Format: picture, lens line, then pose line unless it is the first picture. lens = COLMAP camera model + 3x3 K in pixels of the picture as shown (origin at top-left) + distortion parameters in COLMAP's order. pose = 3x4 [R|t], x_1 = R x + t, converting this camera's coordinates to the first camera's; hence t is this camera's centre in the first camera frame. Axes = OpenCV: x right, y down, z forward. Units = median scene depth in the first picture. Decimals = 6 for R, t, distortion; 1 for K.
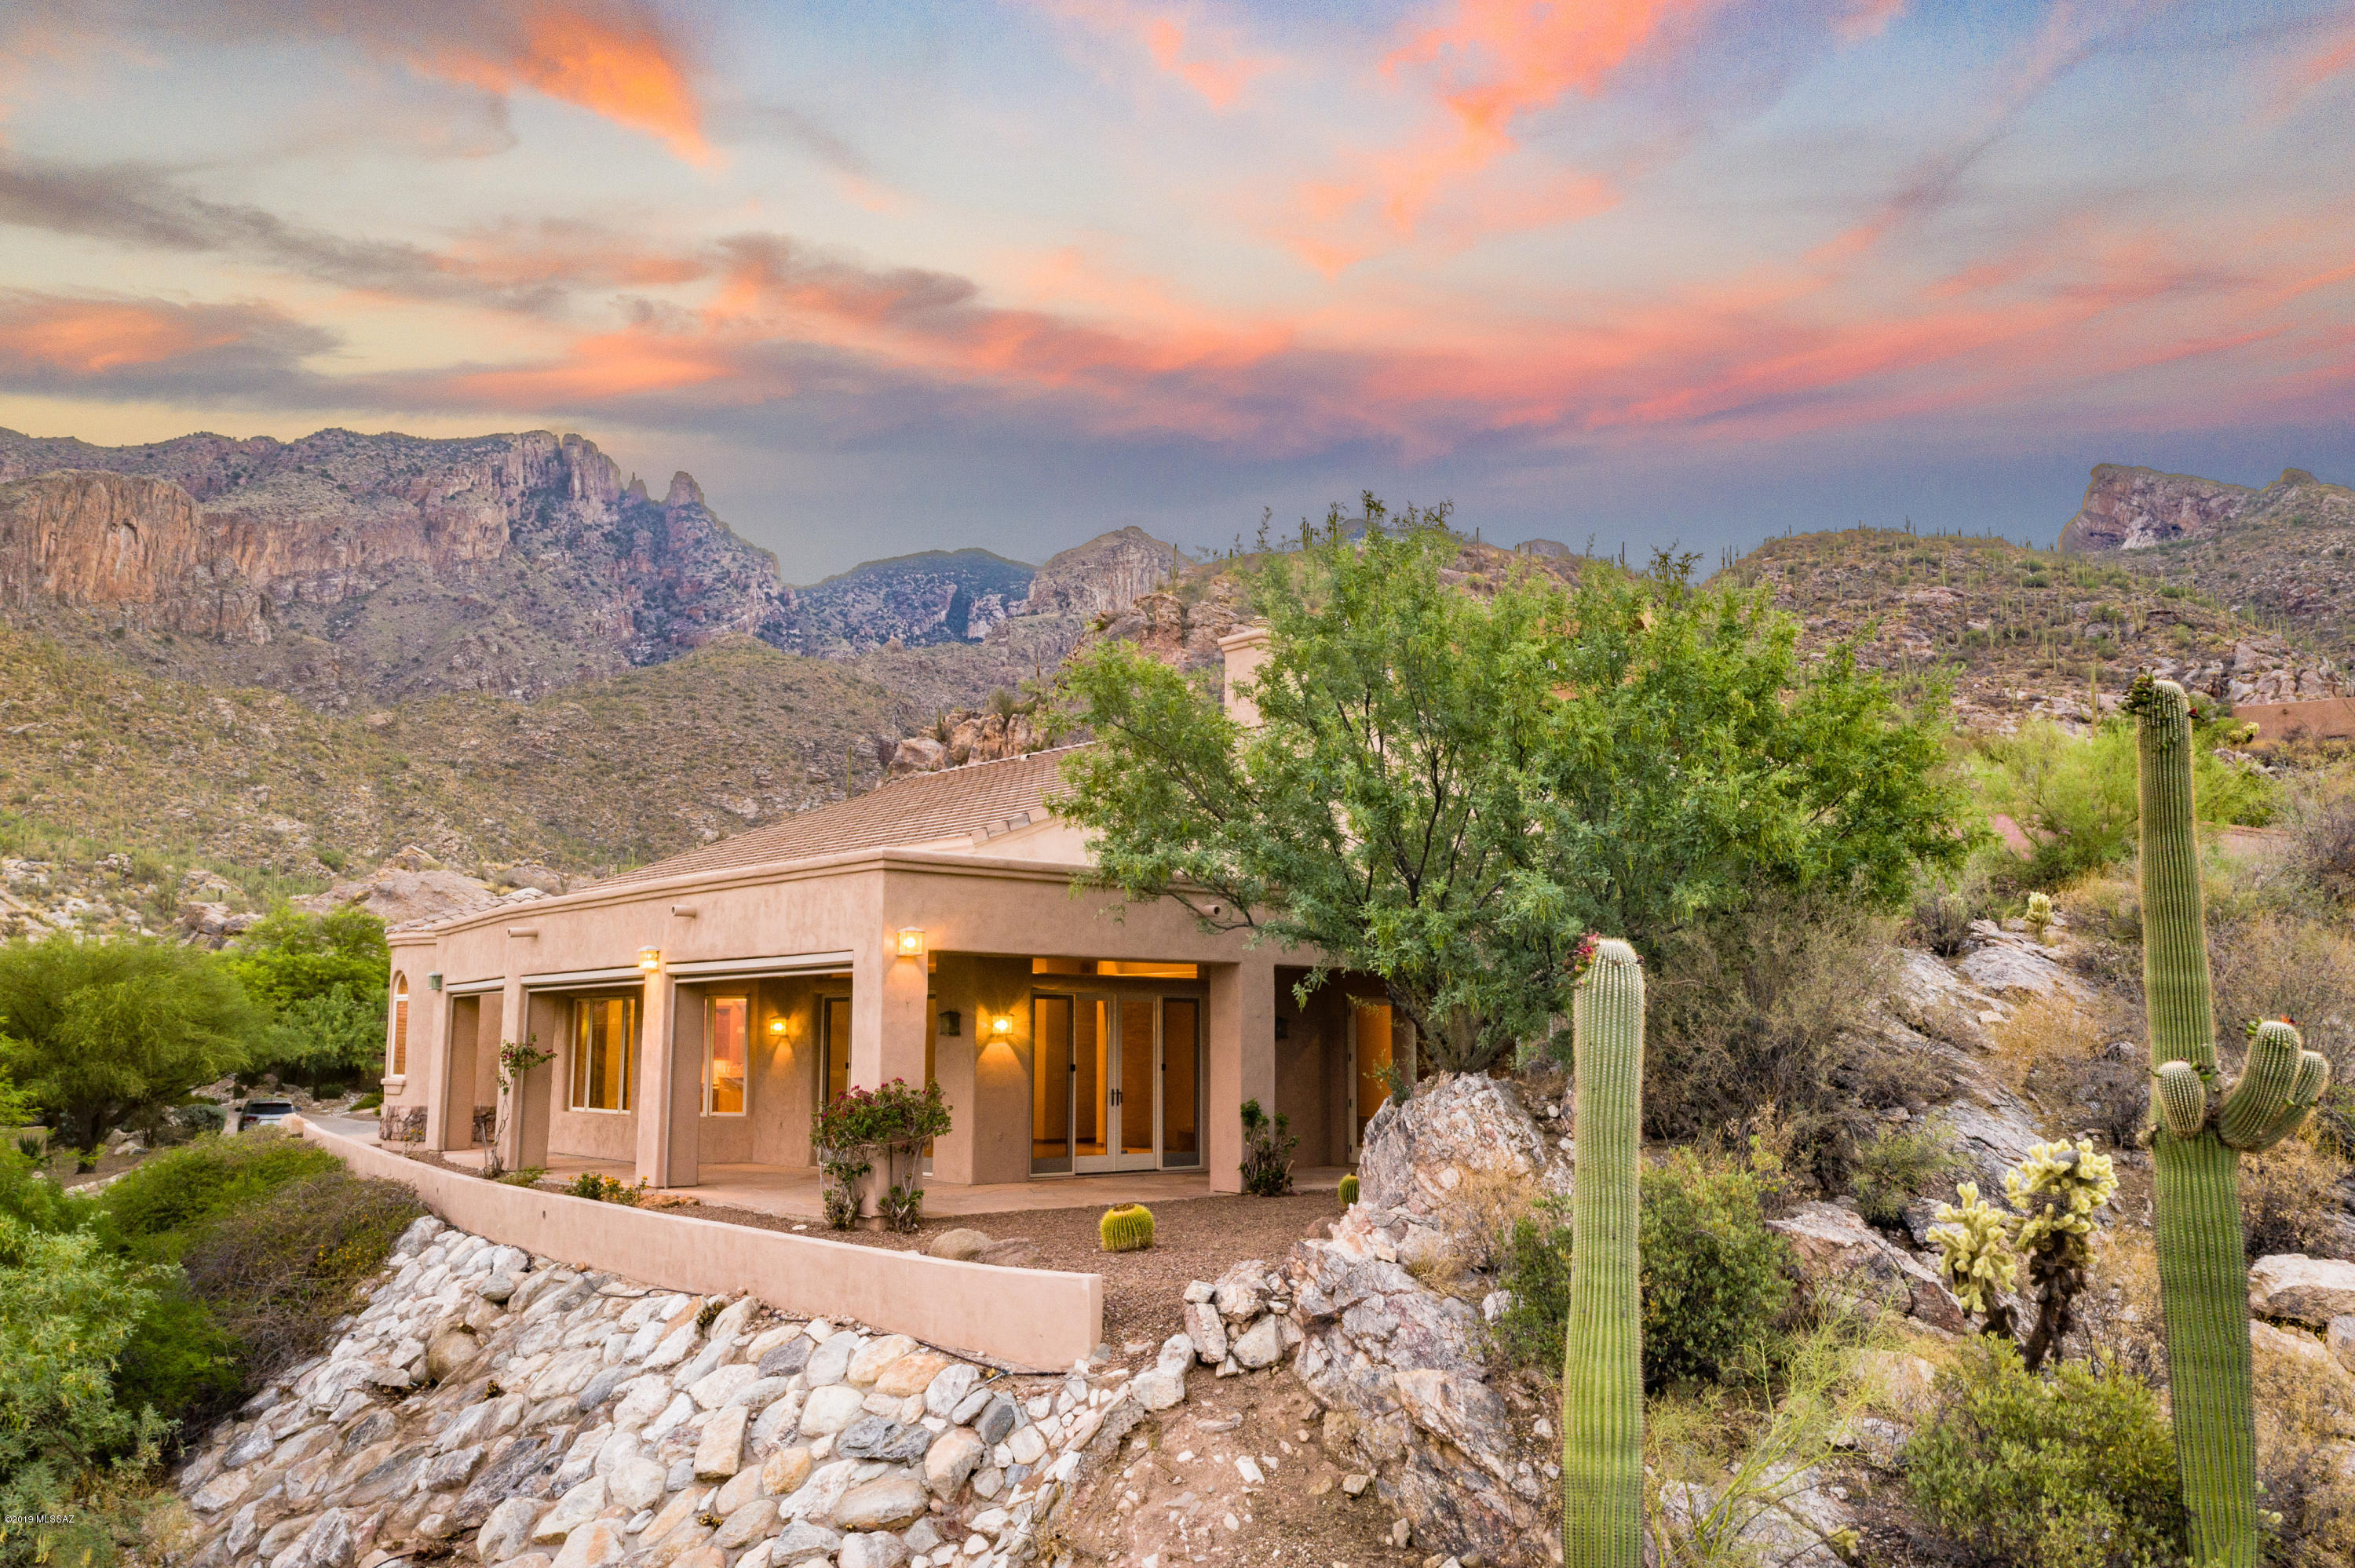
lens RADIAL K [[1876.8, 0, 1177.5], [0, 1876.8, 784.0], [0, 0, 1]] dist [-0.014211, 0.006631]
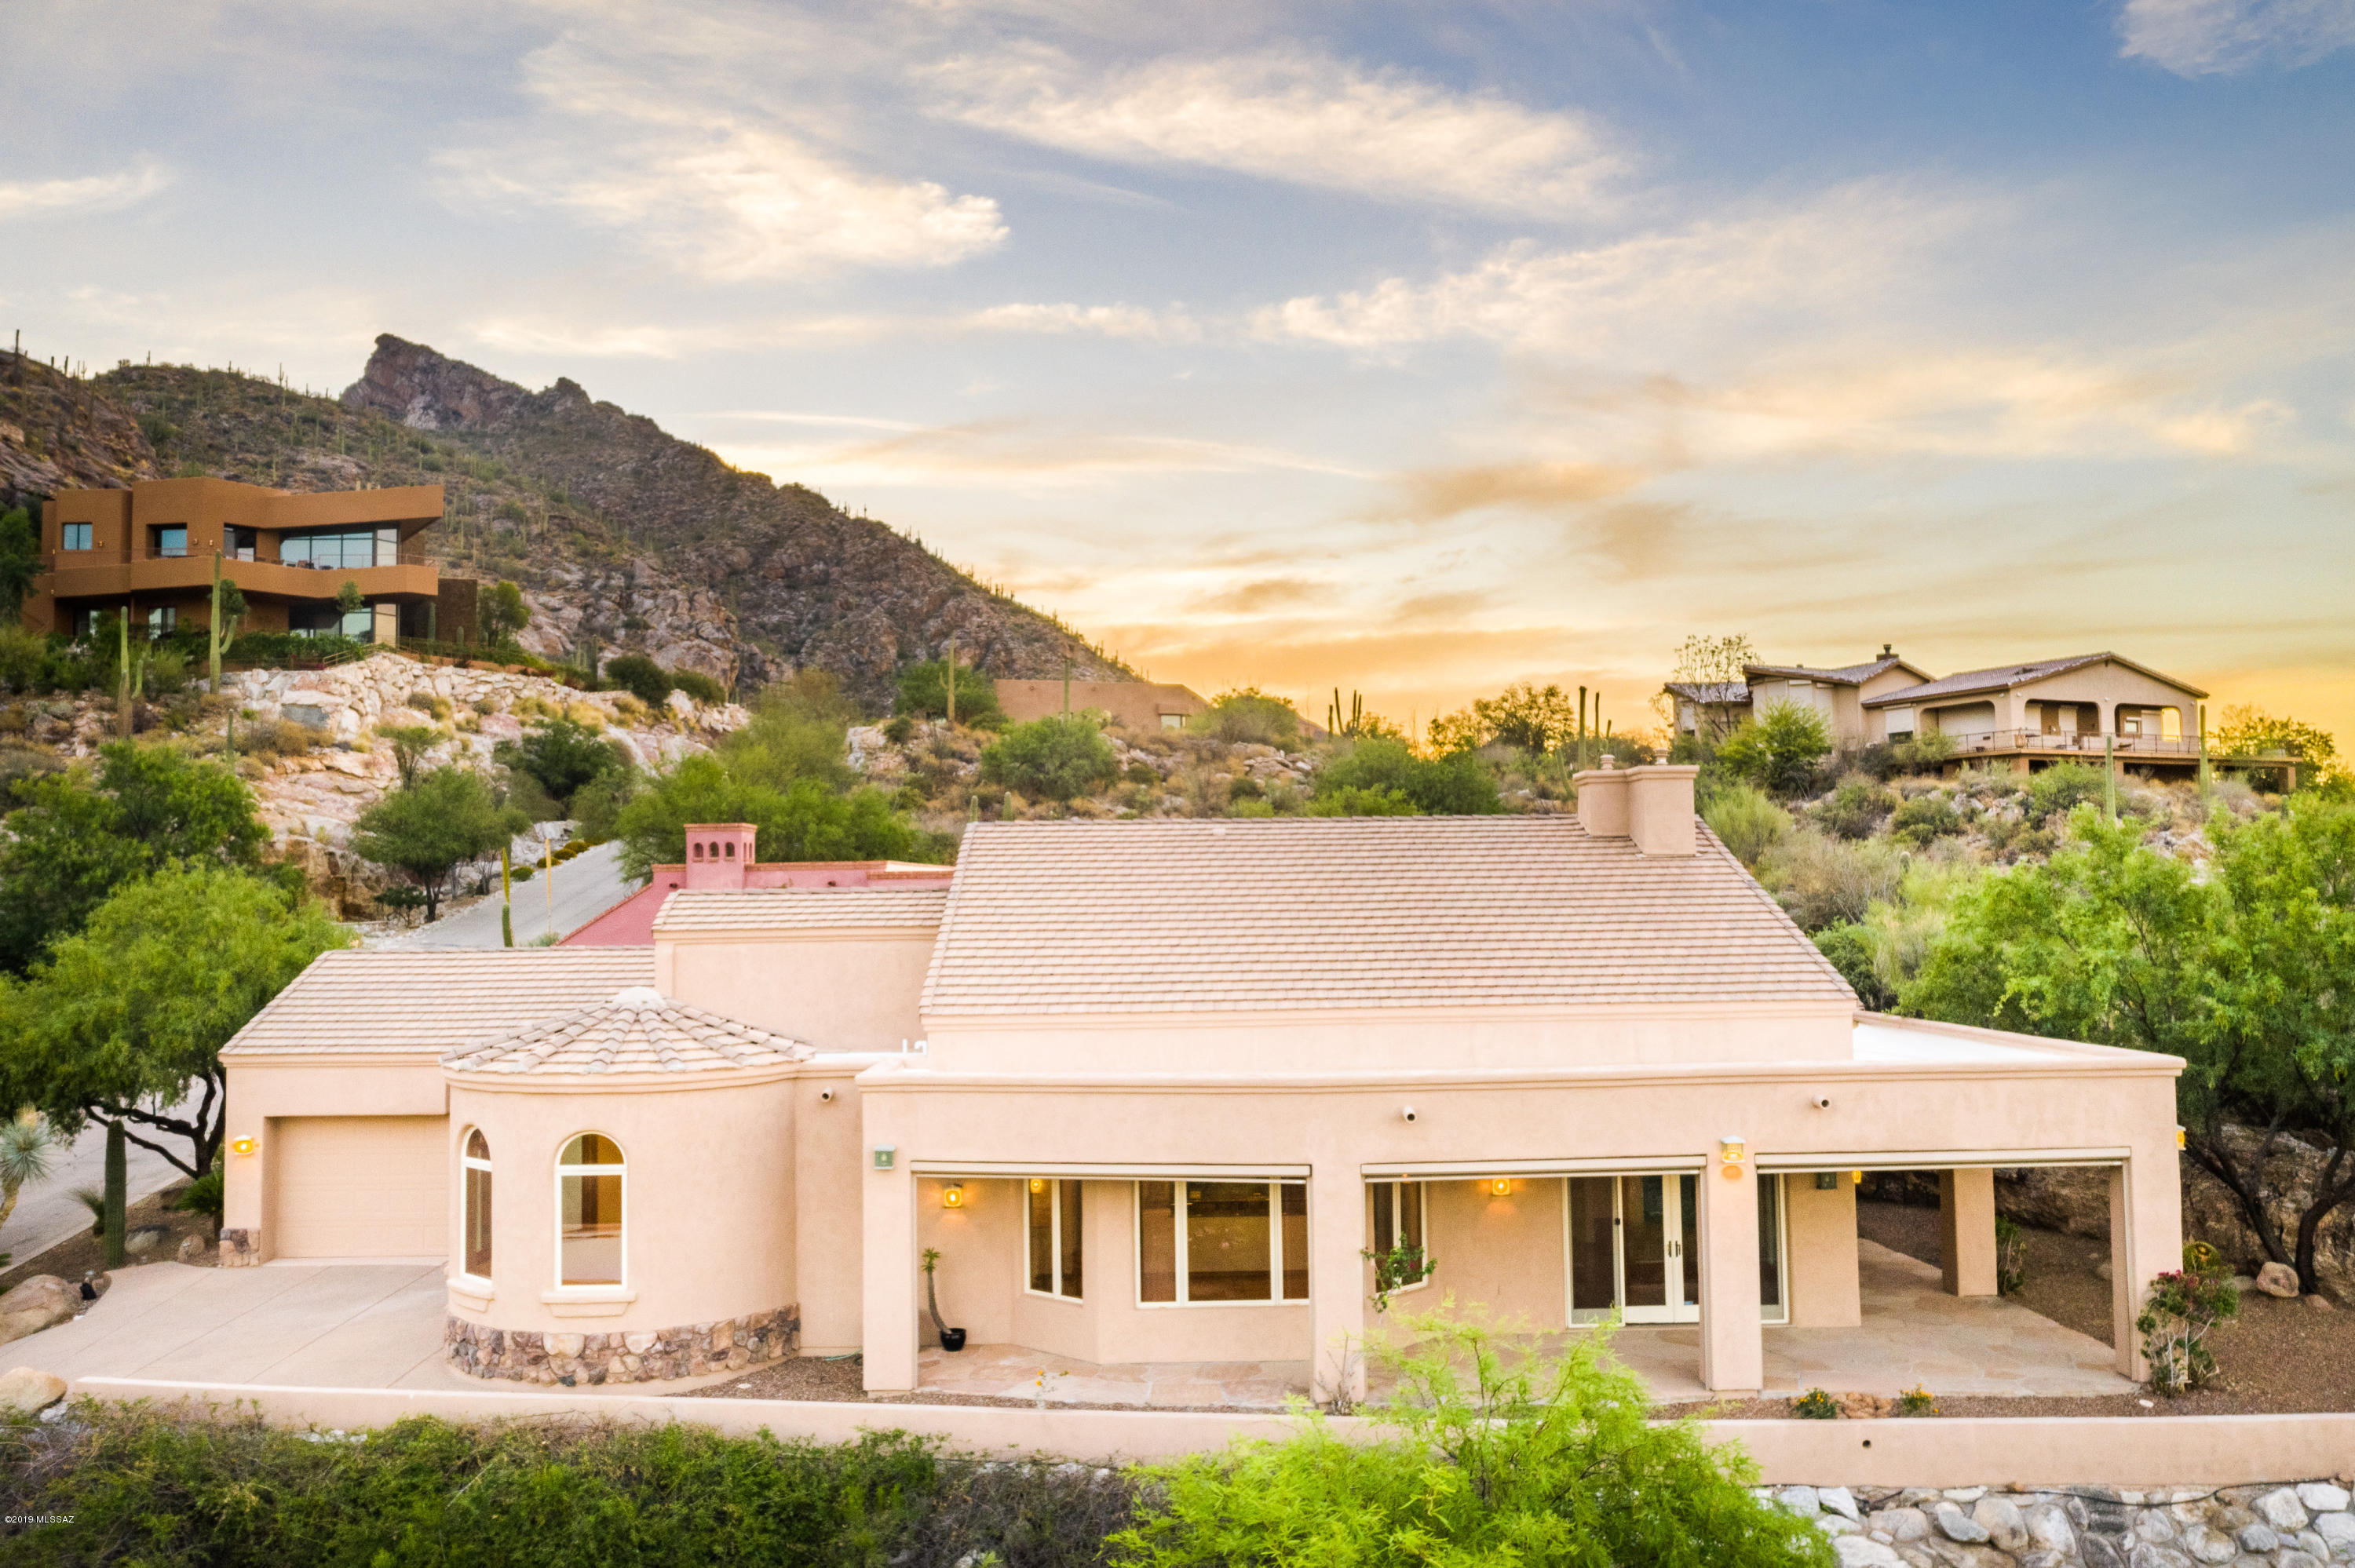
lens RADIAL K [[1934.3, 0, 1177.5], [0, 1934.3, 784.0], [0, 0, 1]] dist [-0.001430, 0.002629]
pose [[0.640508, 0.036725, 0.767073, -0.071862], [-0.090590, 0.995495, 0.027982, -0.005305], [-0.762590, -0.087412, 0.640949, 0.036581]]
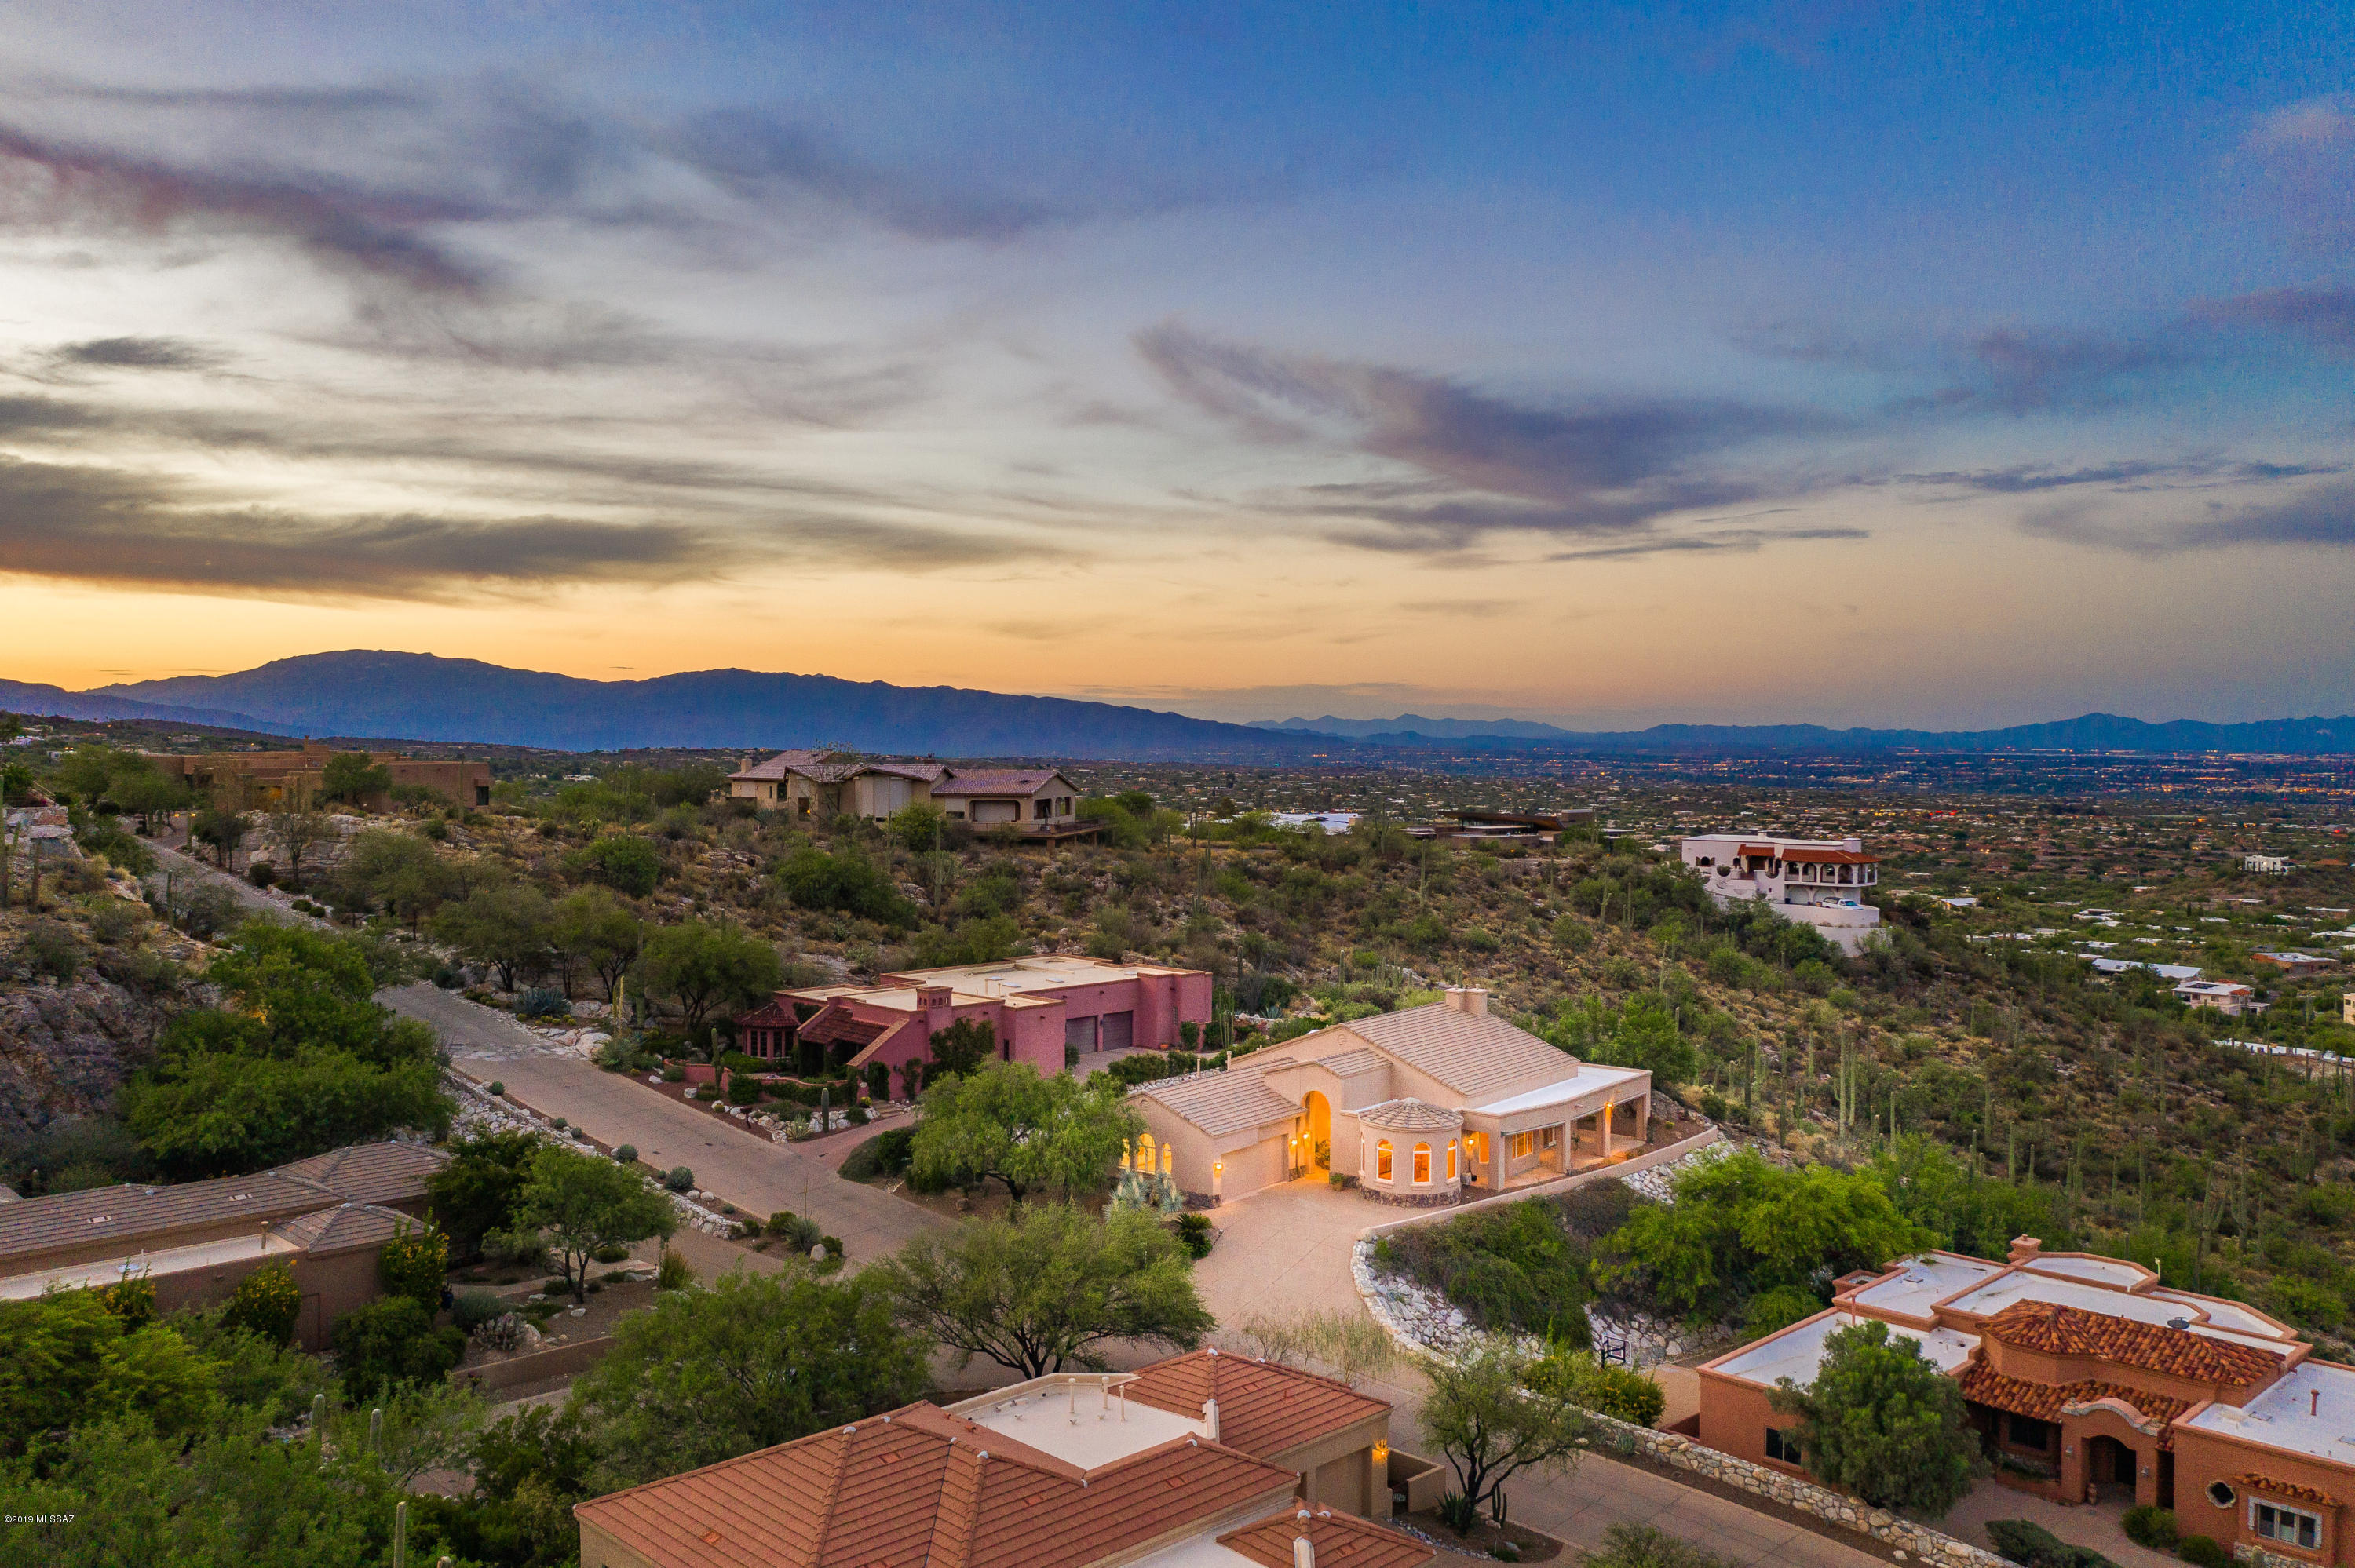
lens RADIAL K [[1876.8, 0, 1177.5], [0, 1876.8, 784.0], [0, 0, 1]] dist [-0.014211, 0.006631]
pose [[-0.201122, -0.035110, 0.978937, -0.263309], [-0.140188, 0.990102, 0.006709, -0.032264], [-0.969483, -0.135886, -0.204054, 0.179567]]
